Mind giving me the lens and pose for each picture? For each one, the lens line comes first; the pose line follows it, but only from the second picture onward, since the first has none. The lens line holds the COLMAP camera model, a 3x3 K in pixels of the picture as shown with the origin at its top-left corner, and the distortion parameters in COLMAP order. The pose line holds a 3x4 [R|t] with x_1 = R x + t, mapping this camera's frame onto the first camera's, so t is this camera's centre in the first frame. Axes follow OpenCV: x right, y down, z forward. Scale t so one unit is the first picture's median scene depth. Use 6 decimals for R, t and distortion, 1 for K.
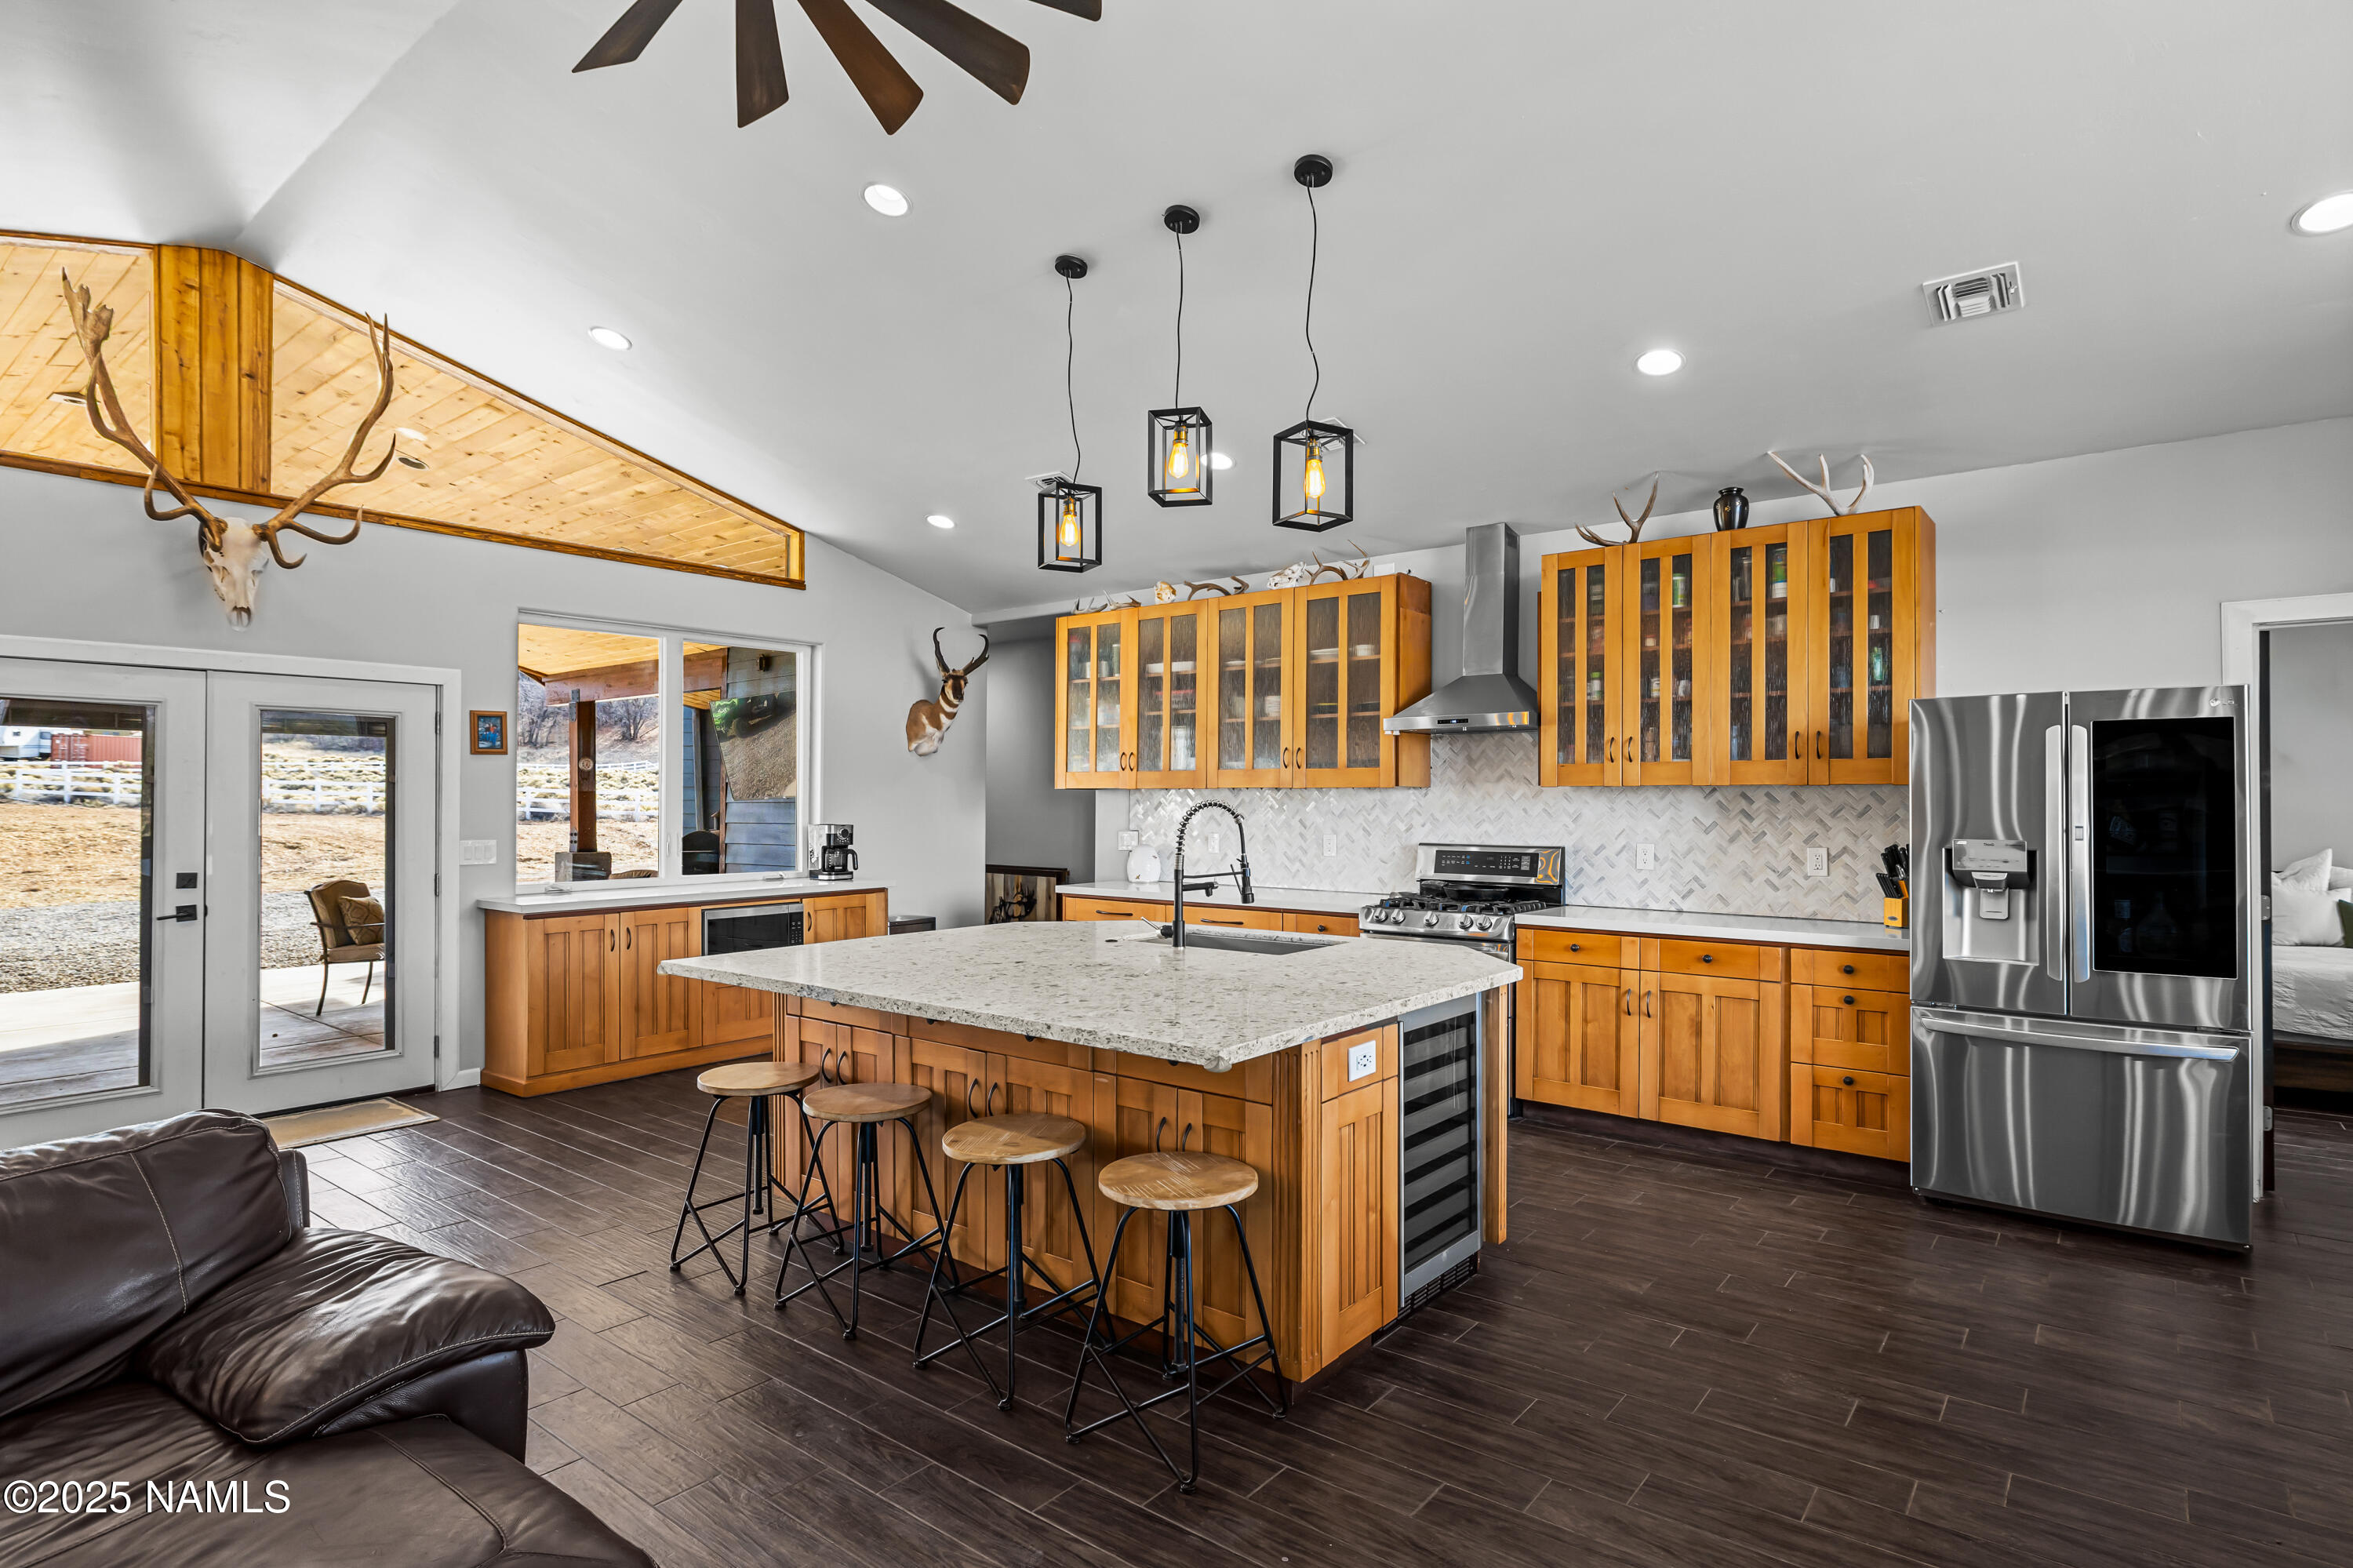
lens RADIAL K [[1185.6, 0, 1215.9], [0, 1185.6, 787.6], [0, 0, 1]] dist [-0.000746, 0.000523]
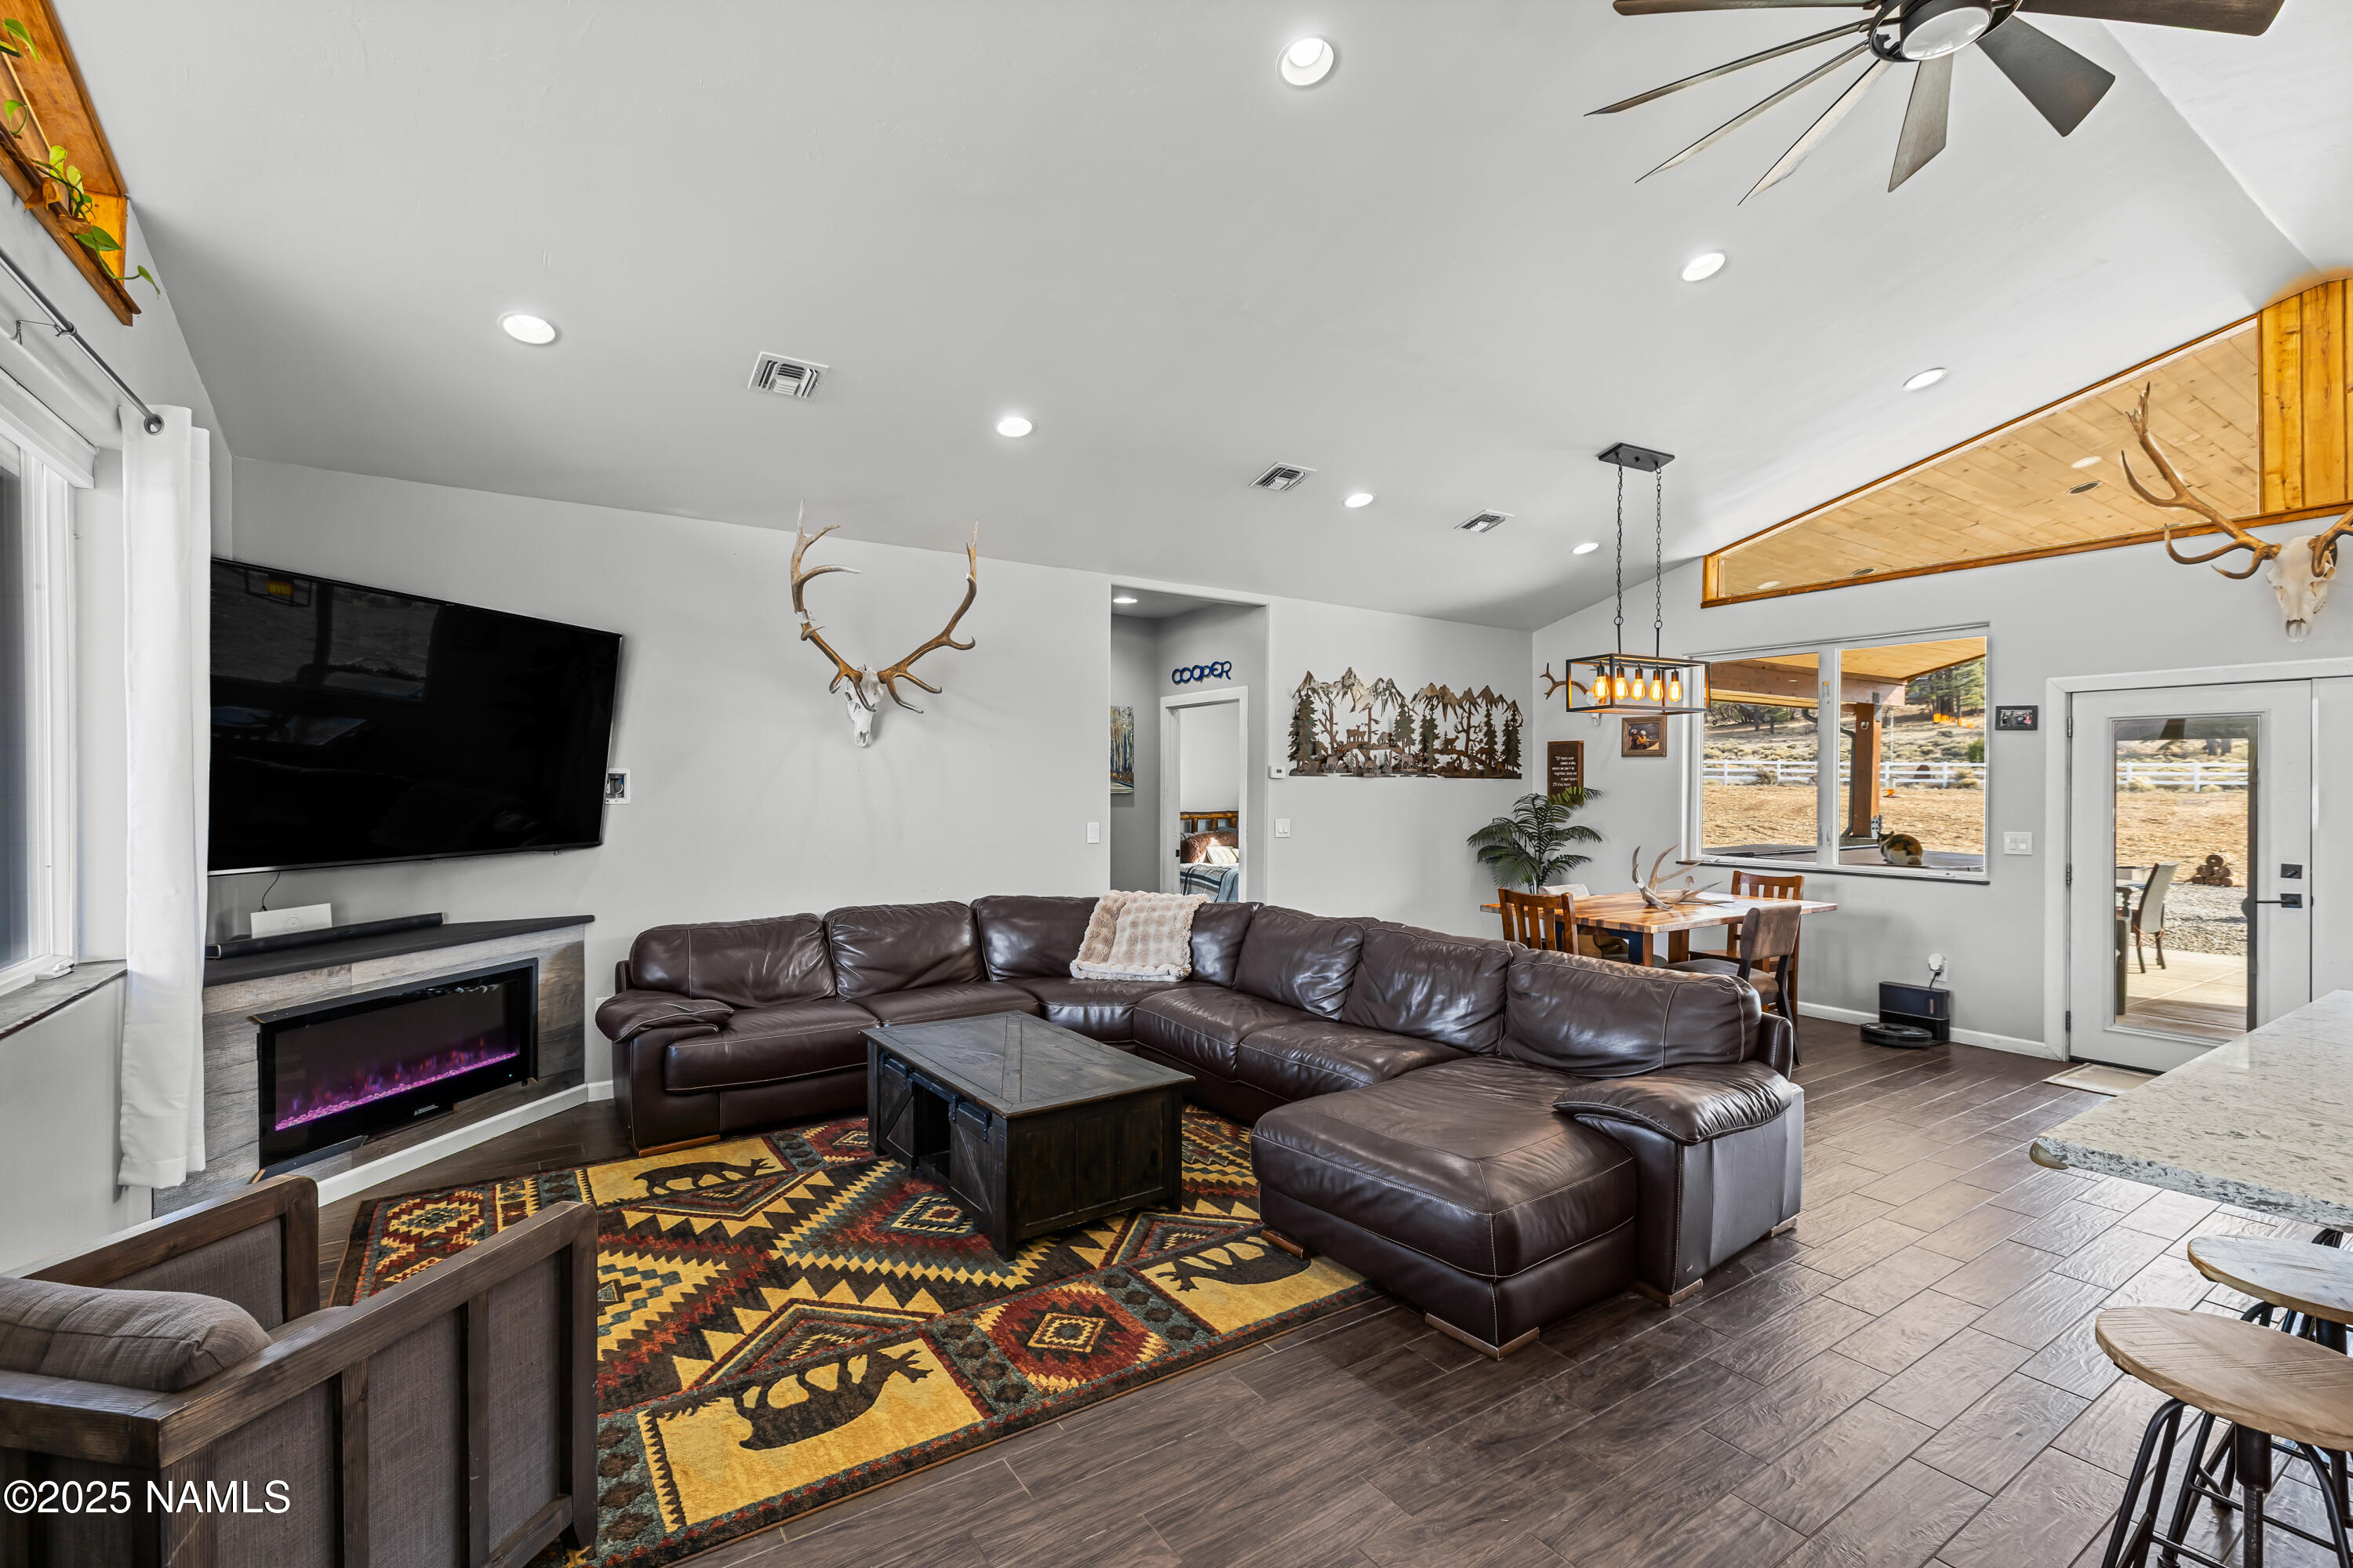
lens RADIAL K [[1033.2, 0, 1172.1], [0, 1033.2, 783.9], [0, 0, 1]] dist [0.005573, -0.000032]
pose [[-0.314769, -0.003120, -0.949163, 0.373020], [0.004020, 0.999981, -0.004620, -0.002652], [0.949160, -0.005270, -0.314750, 0.309583]]
